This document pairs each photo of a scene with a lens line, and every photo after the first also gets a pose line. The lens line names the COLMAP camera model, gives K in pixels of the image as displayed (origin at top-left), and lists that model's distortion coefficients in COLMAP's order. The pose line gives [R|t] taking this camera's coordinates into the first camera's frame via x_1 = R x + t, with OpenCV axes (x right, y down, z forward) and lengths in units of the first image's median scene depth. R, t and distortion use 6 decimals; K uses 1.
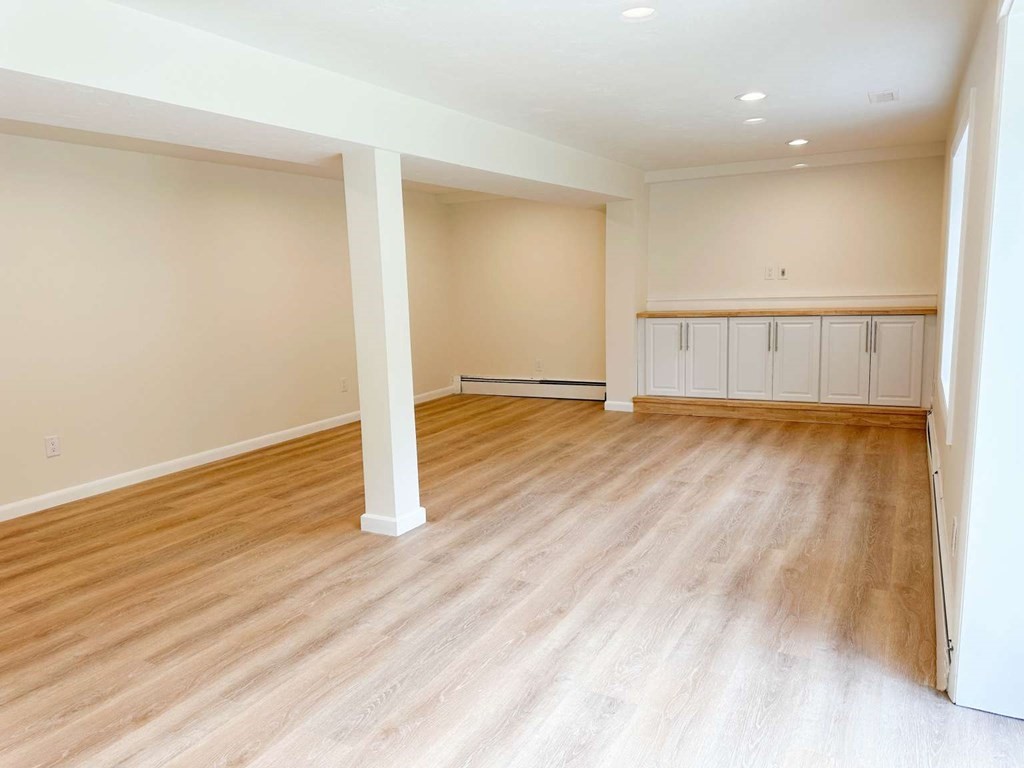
lens RADIAL K [[715.3, 0, 519.9], [0, 715.3, 385.8], [0, 0, 1]] dist [0.114684, -0.156369]
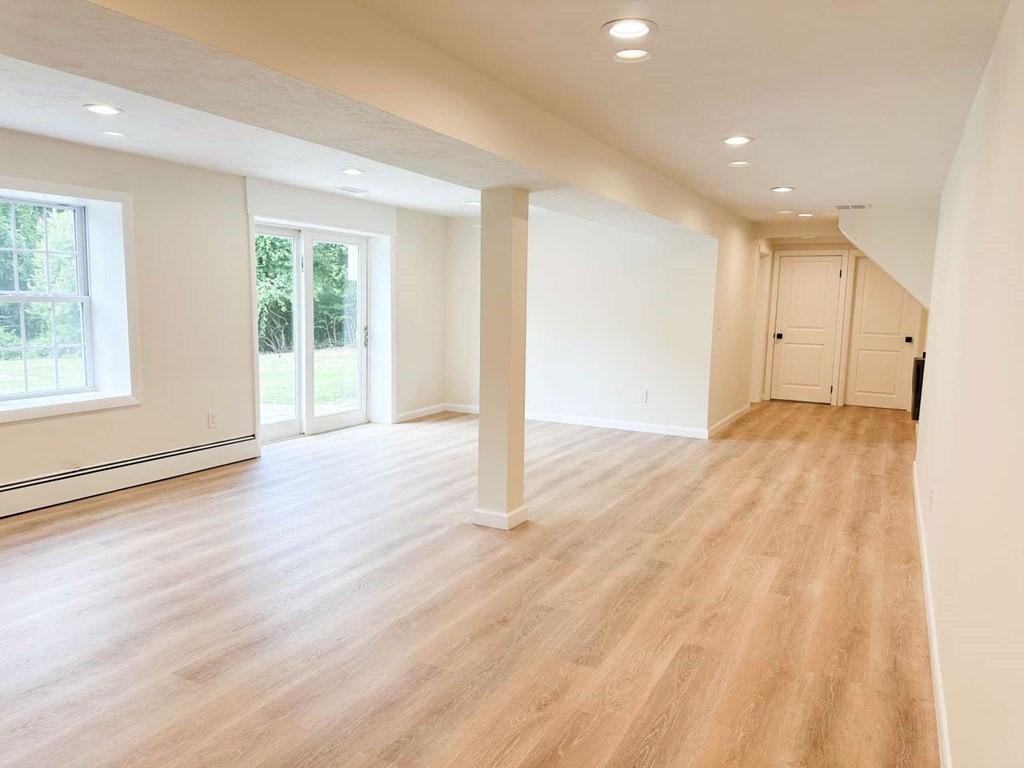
lens RADIAL K [[715.3, 0, 519.9], [0, 715.3, 385.8], [0, 0, 1]] dist [0.114684, -0.156369]
pose [[-0.999734, 0.017866, -0.014578, -0.195248], [0.013189, 0.961620, 0.274067, -0.313080], [0.018915, 0.273802, -0.961600, 2.029307]]
